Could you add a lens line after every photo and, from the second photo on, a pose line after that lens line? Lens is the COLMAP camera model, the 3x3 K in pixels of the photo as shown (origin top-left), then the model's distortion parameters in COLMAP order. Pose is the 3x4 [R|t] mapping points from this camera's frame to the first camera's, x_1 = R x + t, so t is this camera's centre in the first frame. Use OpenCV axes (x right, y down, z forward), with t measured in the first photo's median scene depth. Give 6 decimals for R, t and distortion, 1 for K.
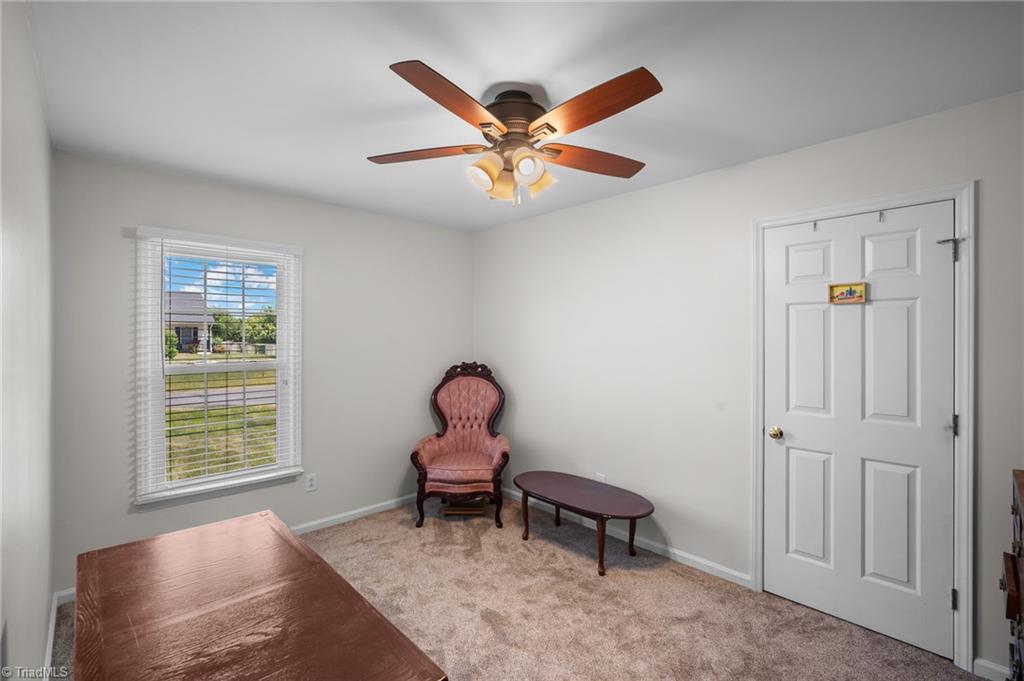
lens RADIAL K [[452.4, 0, 510.8], [0, 452.4, 337.6], [0, 0, 1]] dist [-0.003541, -0.000454]
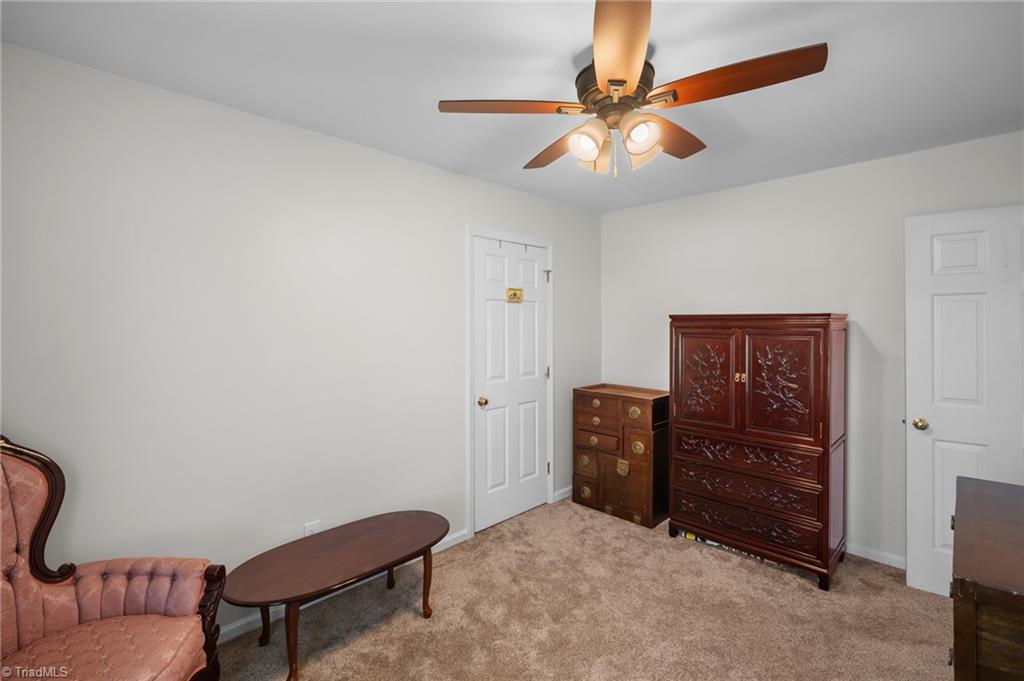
lens RADIAL K [[452.4, 0, 510.7], [0, 452.4, 331.4], [0, 0, 1]] dist [-0.003541, -0.000454]
pose [[-0.016059, -0.015726, 0.999747, -0.736219], [0.005256, 0.999861, 0.015813, -0.003103], [-0.999857, 0.005509, -0.015974, 1.039868]]
